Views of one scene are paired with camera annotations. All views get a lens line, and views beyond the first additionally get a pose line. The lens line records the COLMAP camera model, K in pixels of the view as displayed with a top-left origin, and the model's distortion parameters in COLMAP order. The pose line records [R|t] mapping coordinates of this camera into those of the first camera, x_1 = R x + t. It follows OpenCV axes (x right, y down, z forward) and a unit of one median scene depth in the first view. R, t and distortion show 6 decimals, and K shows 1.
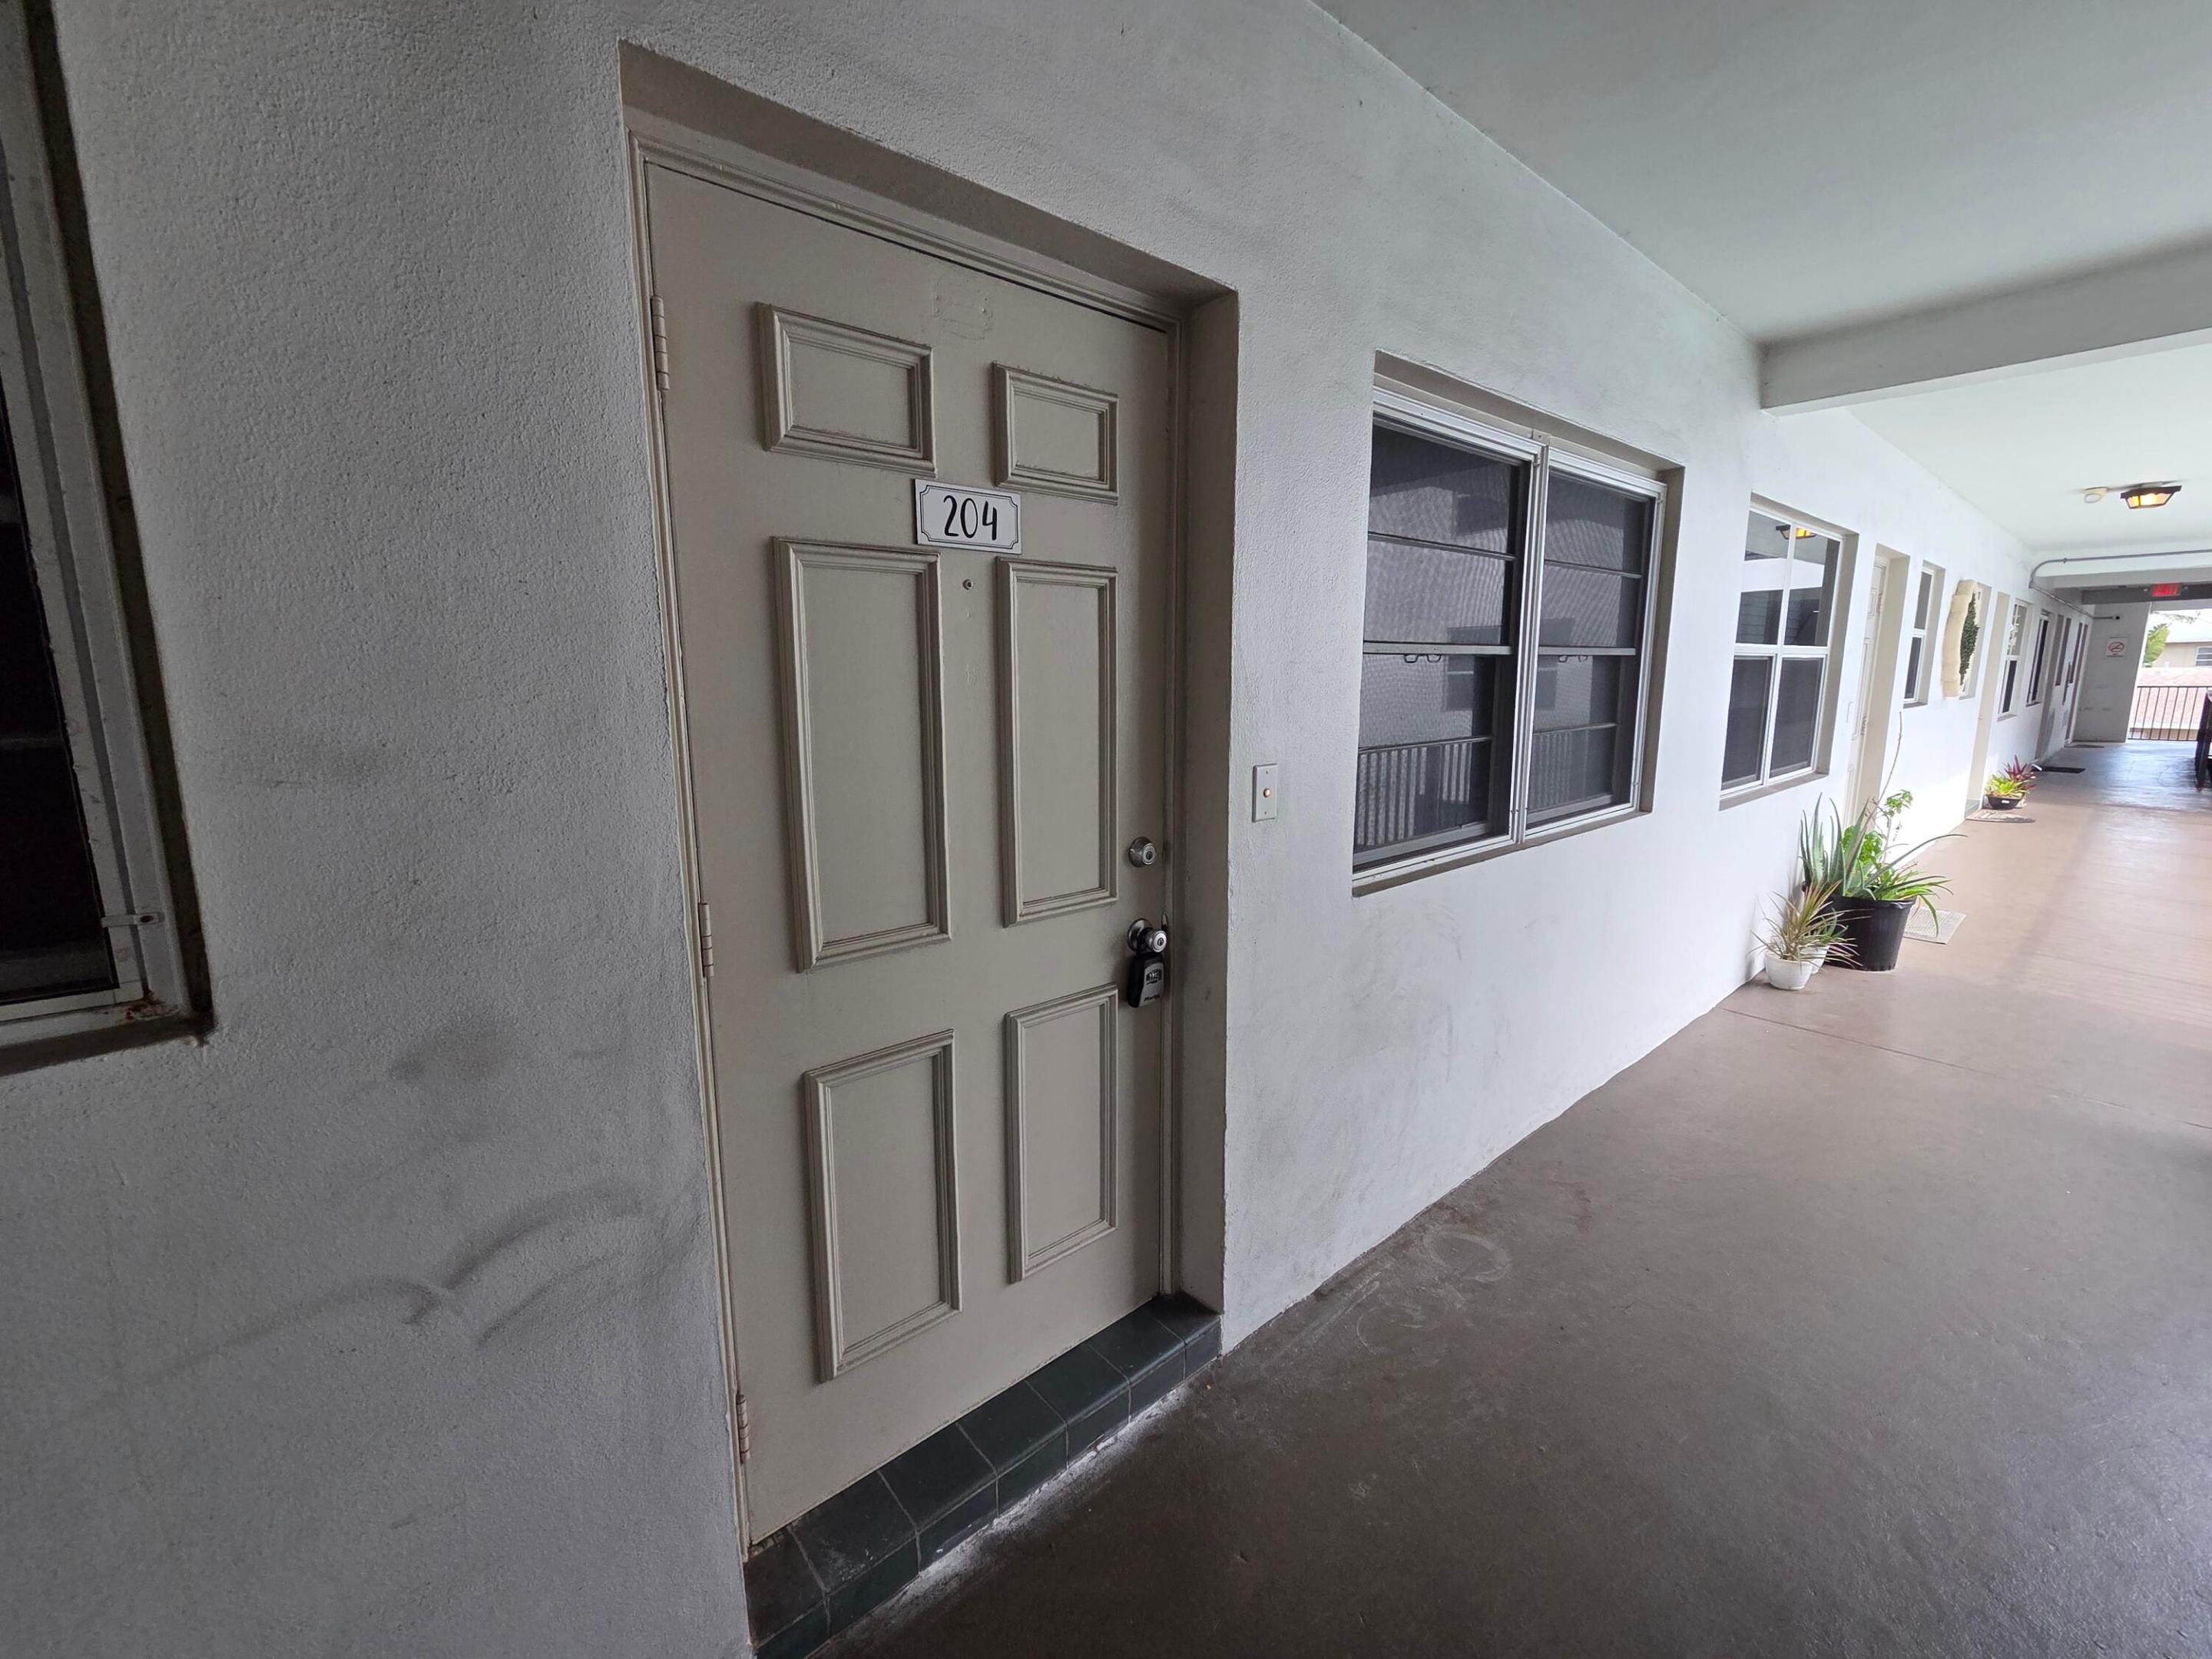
lens RADIAL K [[908.4, 0, 1100.8], [0, 908.4, 820.6], [0, 0, 1]] dist [0.003871, -0.002115]
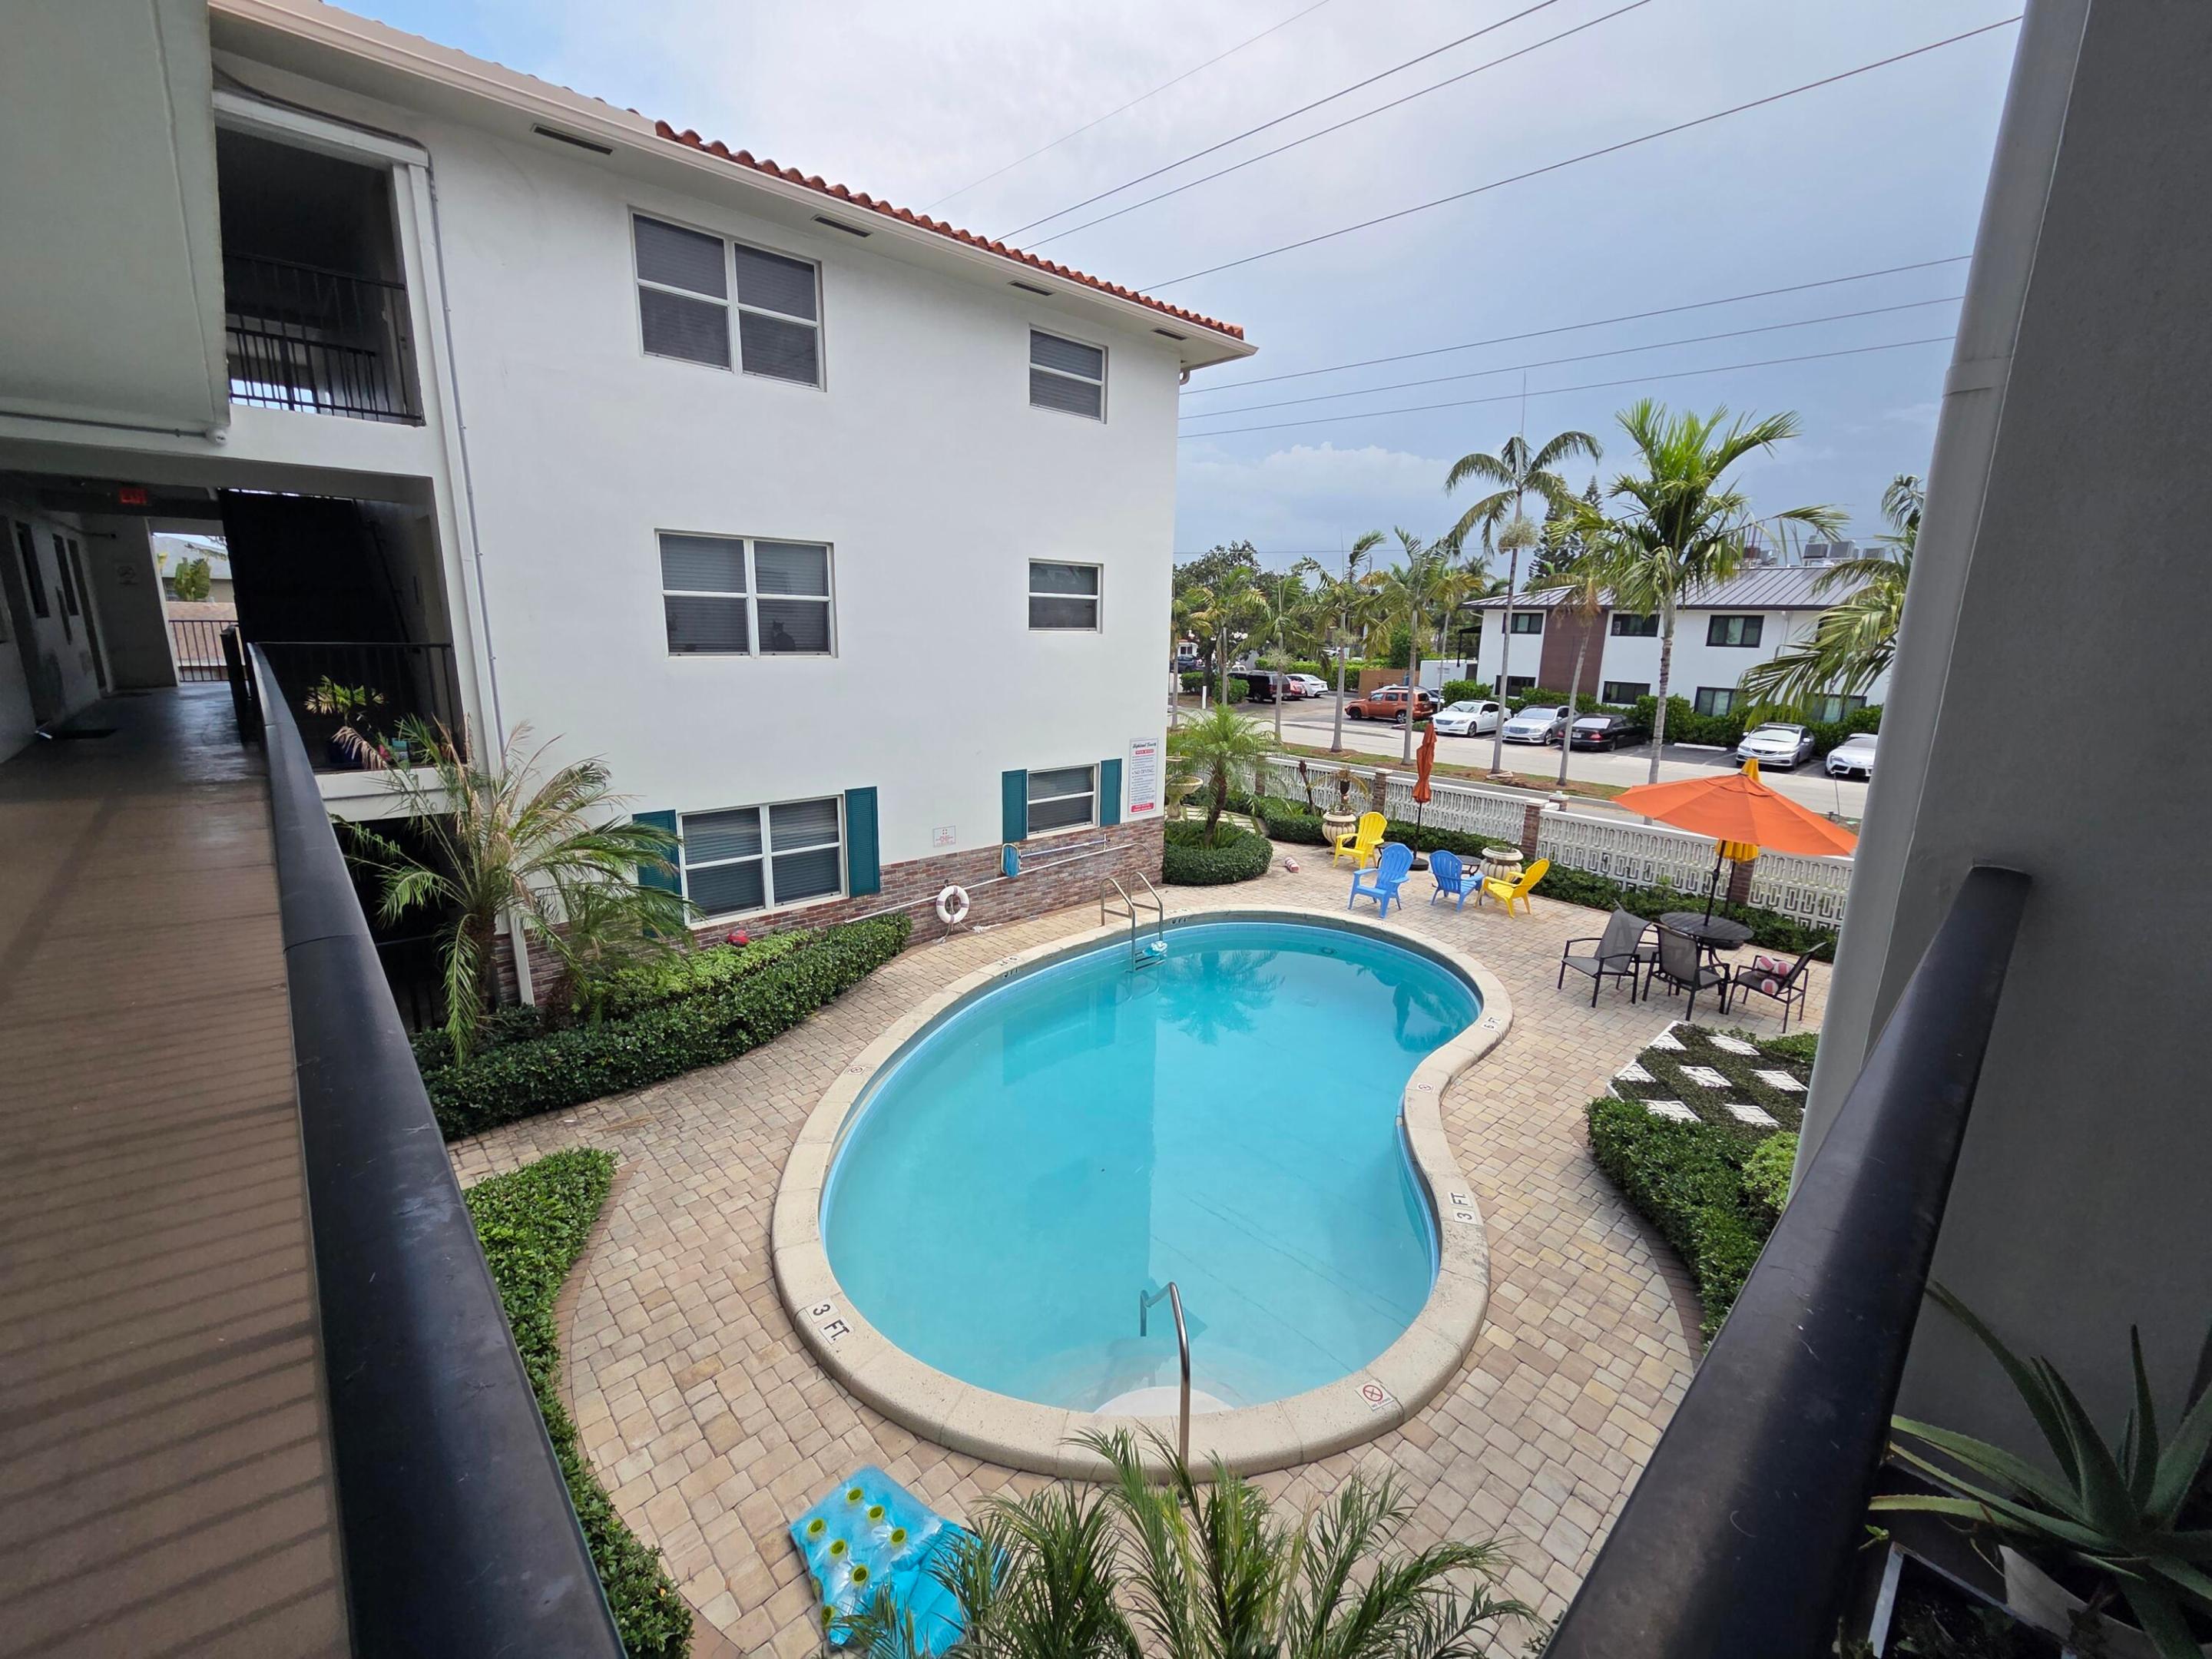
lens RADIAL K [[908.4, 0, 1097.3], [0, 908.4, 822.5], [0, 0, 1]] dist [0.003871, -0.002115]
pose [[-0.029336, -0.209778, 0.977309, 0.352651], [0.140831, 0.967110, 0.211816, -0.032088], [-0.989599, 0.143849, 0.001172, 0.235786]]
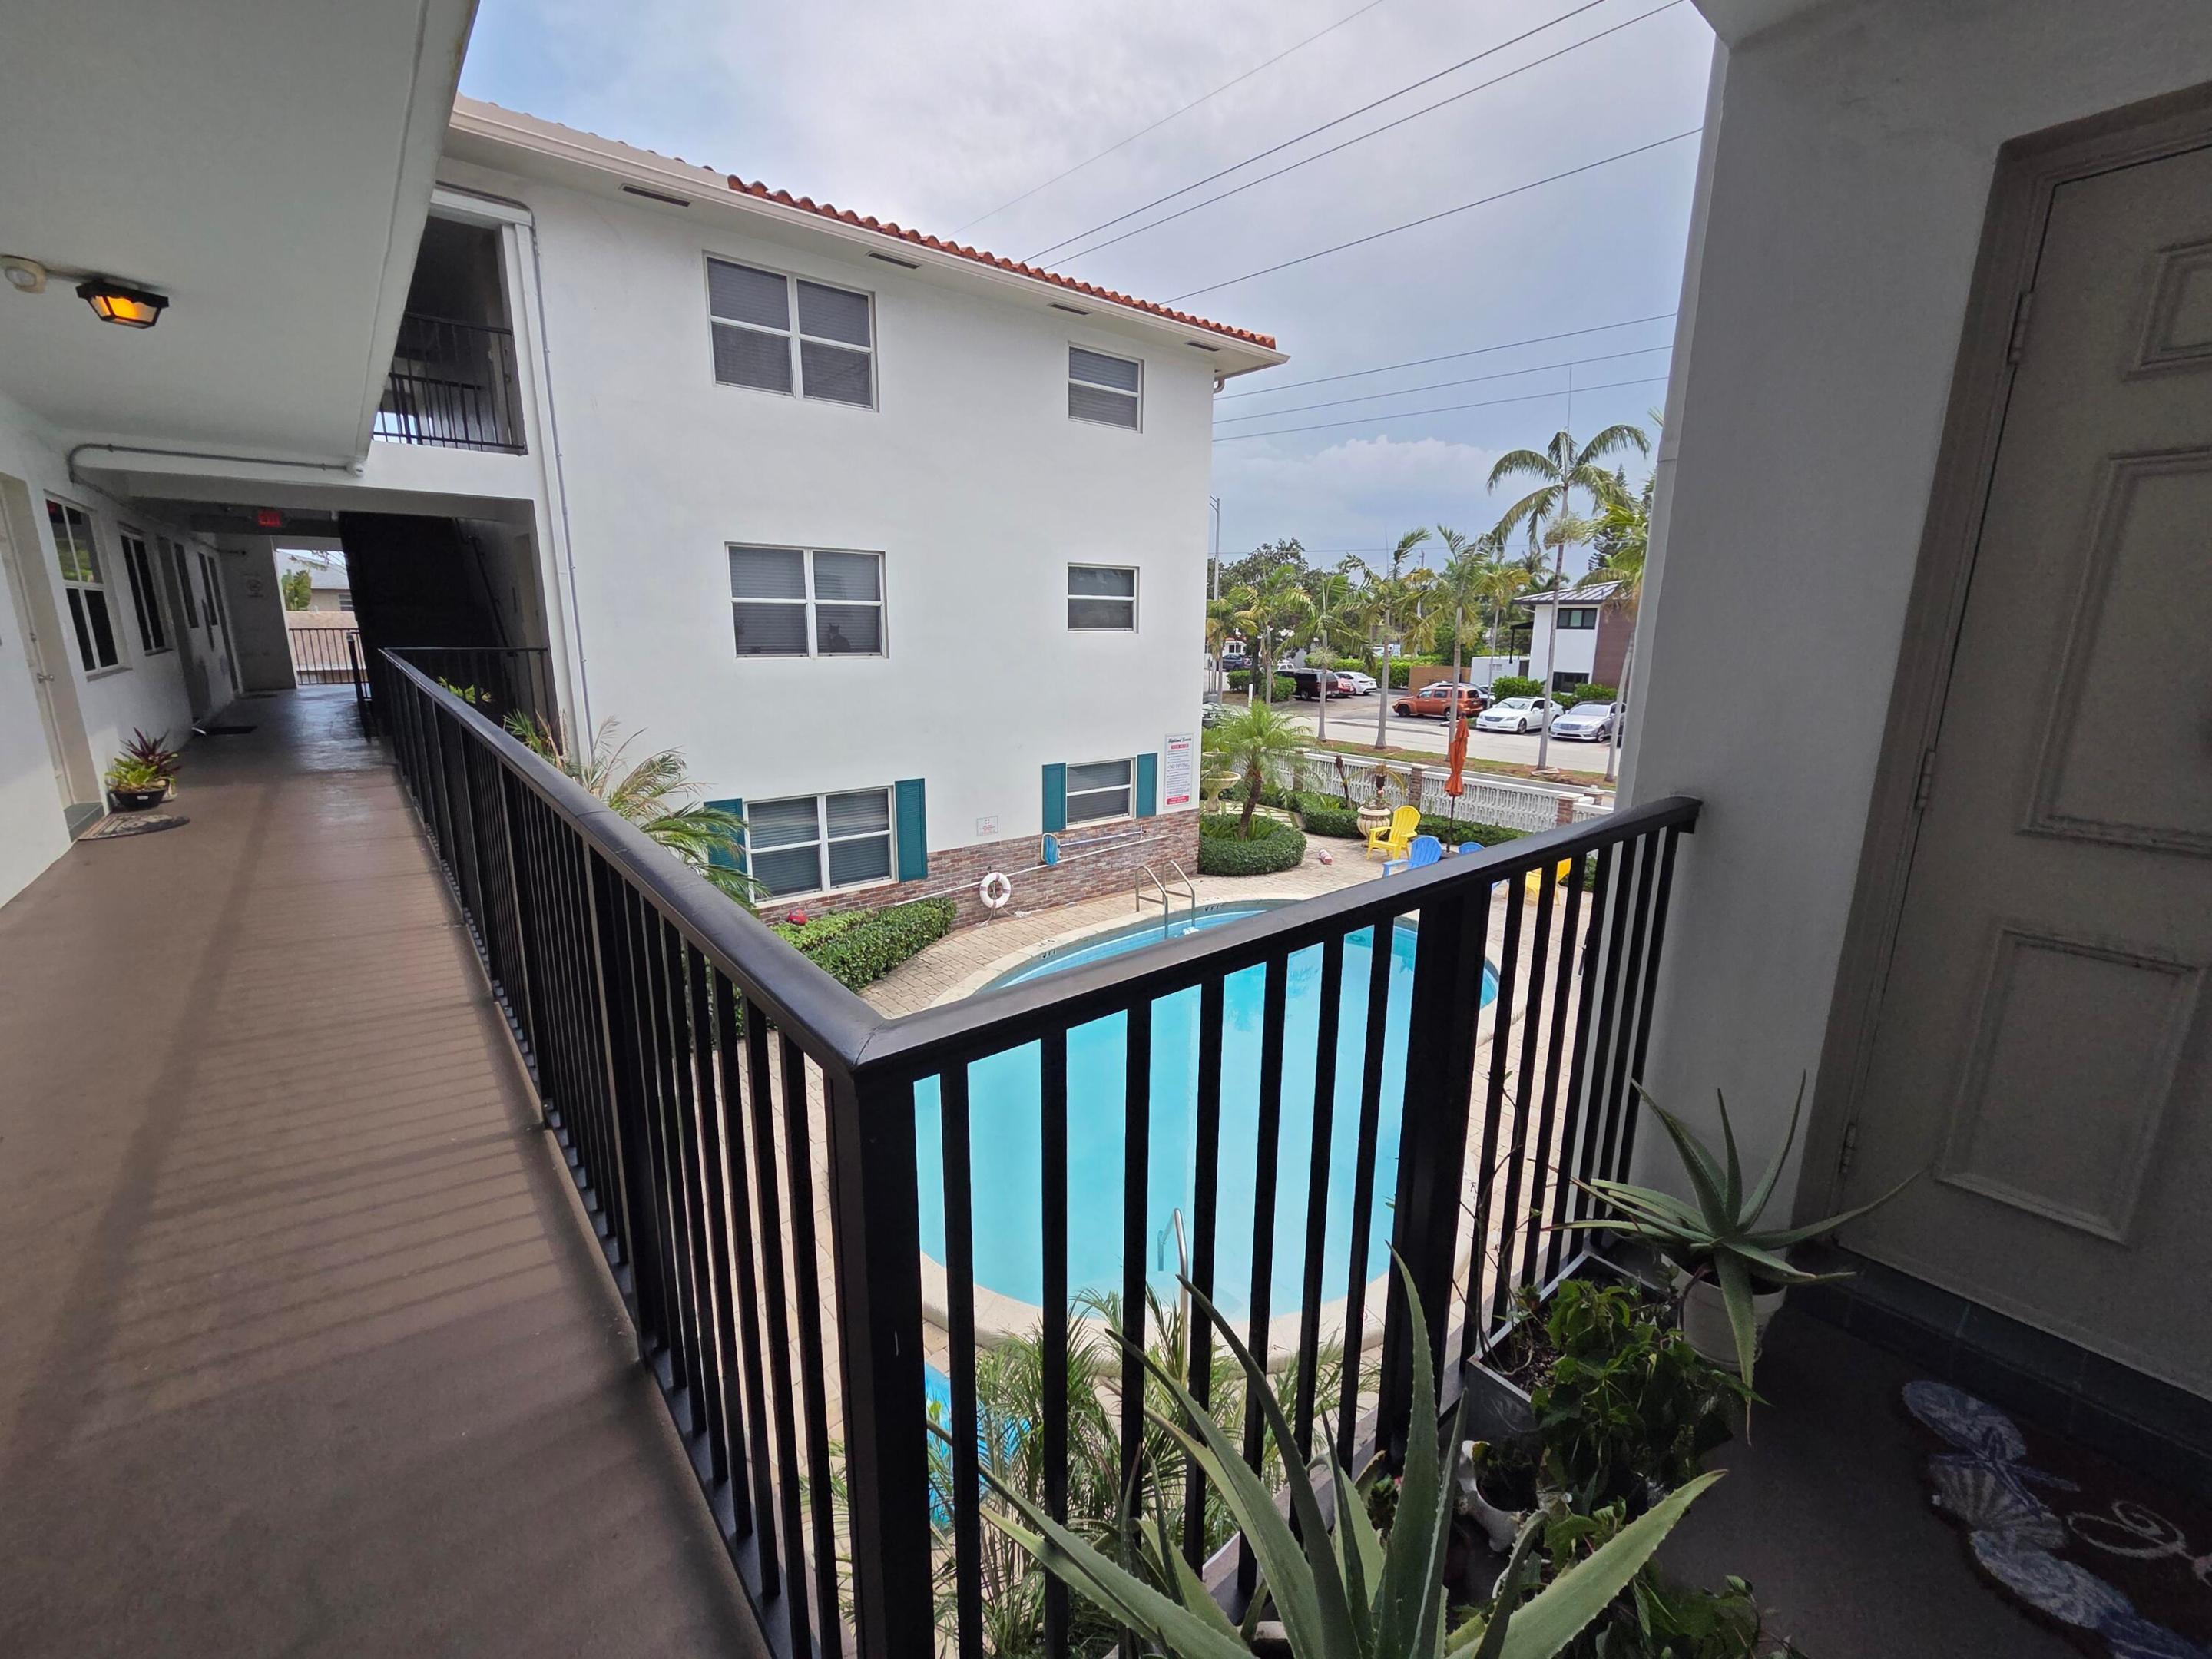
lens RADIAL K [[908.4, 0, 1094.9], [0, 908.4, 821.8], [0, 0, 1]] dist [0.003871, -0.002115]
pose [[0.026522, -0.209813, 0.977382, 0.293988], [0.149759, 0.967525, 0.203634, -0.030870], [-0.988367, 0.140971, 0.057082, 0.219212]]
